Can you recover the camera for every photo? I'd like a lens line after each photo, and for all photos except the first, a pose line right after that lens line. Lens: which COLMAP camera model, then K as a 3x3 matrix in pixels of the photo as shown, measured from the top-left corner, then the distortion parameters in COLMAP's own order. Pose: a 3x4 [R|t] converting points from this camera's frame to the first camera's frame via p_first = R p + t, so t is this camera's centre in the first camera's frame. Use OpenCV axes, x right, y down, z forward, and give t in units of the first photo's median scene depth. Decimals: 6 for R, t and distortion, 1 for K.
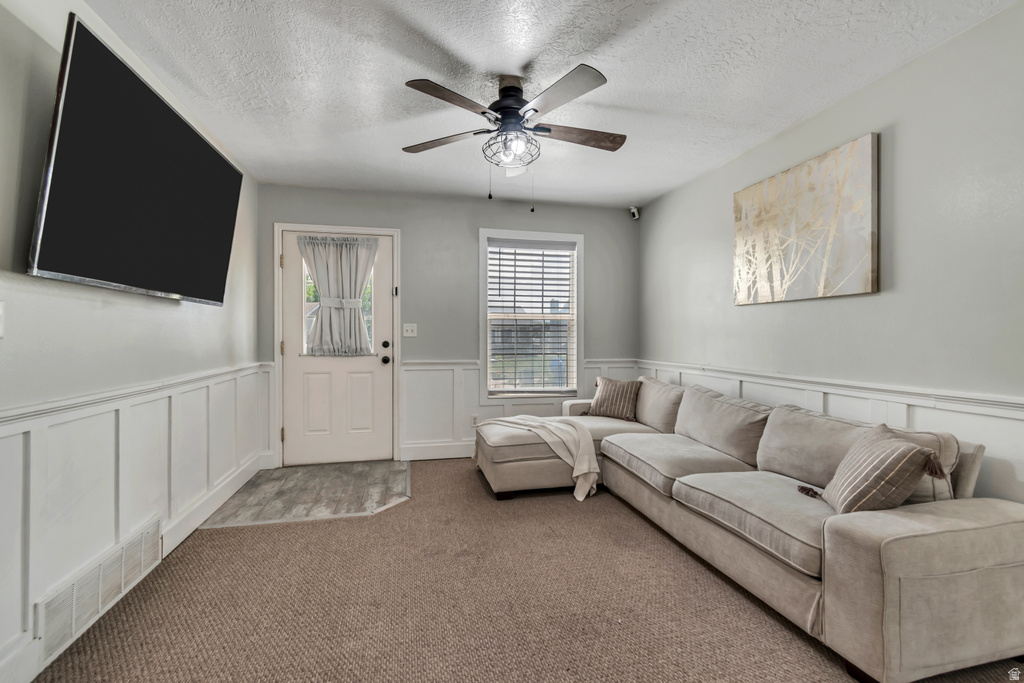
lens RADIAL K [[458.3, 0, 515.3], [0, 458.3, 336.2], [0, 0, 1]] dist [0.004127, -0.000943]
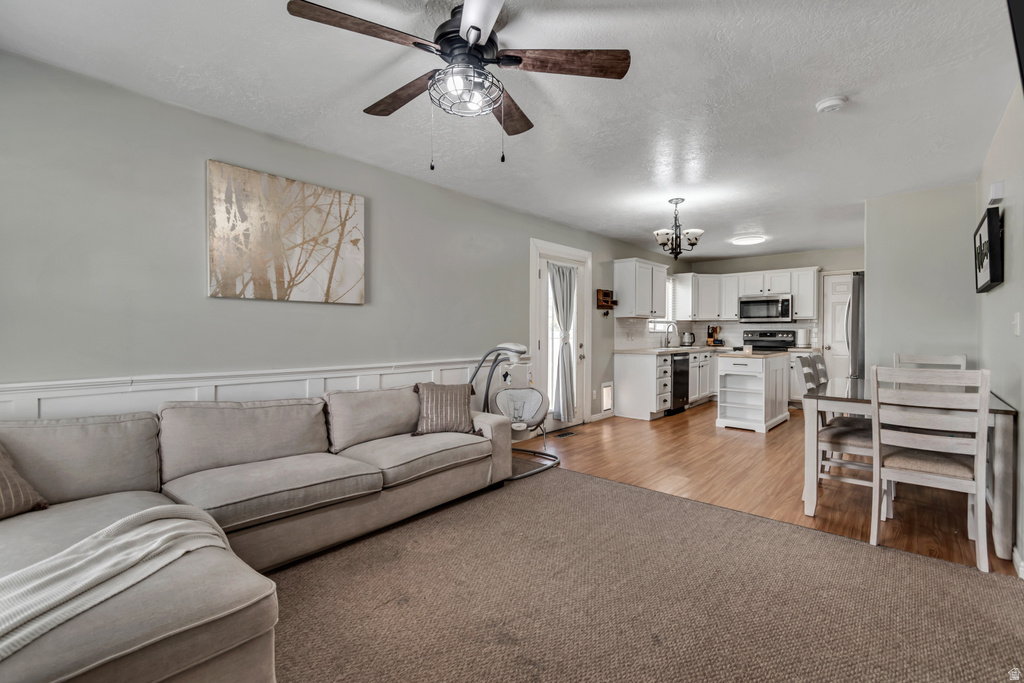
lens RADIAL K [[458.3, 0, 509.6], [0, 458.3, 339.0], [0, 0, 1]] dist [0.004127, -0.000943]
pose [[-0.575484, -0.012704, 0.817715, -0.440664], [-0.002879, 0.999905, 0.013508, -0.002017], [-0.817808, 0.005420, -0.575465, 0.895398]]
